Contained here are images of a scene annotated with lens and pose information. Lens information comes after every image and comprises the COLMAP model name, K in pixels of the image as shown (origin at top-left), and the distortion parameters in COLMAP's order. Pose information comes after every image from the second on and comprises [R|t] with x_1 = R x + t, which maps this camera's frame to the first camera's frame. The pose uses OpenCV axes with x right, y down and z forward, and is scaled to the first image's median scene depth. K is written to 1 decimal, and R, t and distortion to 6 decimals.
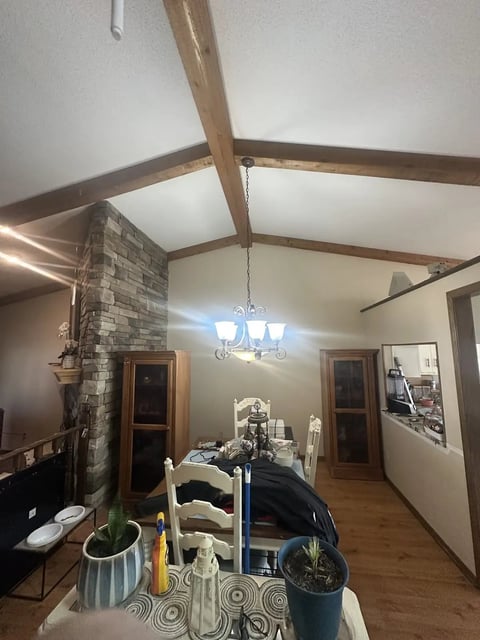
lens RADIAL K [[255.5, 0, 240.0], [0, 255.5, 320.0], [0, 0, 1]] dist [-0.003639, -0.000217]
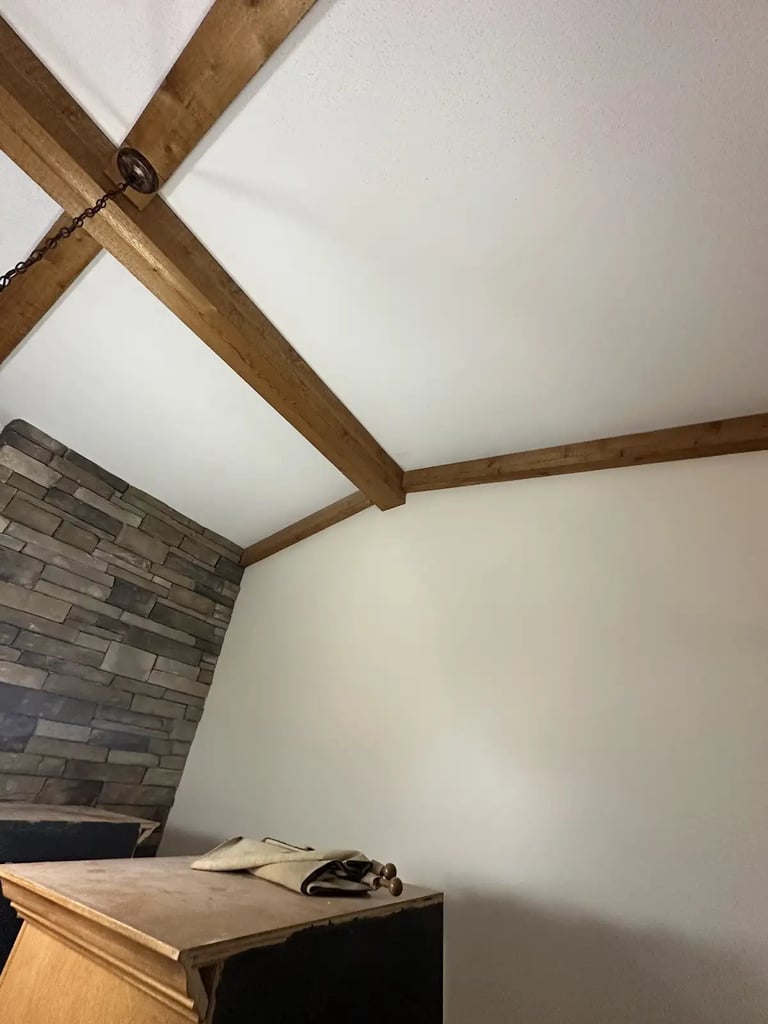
lens RADIAL K [[408.8, 0, 384.0], [0, 408.8, 512.0], [0, 0, 1]] dist [-0.003639, -0.000217]
pose [[0.897963, -0.171732, -0.405180, 0.325464], [-0.045594, 0.879454, -0.473795, 0.025164], [0.437703, 0.443924, 0.781887, 0.628457]]
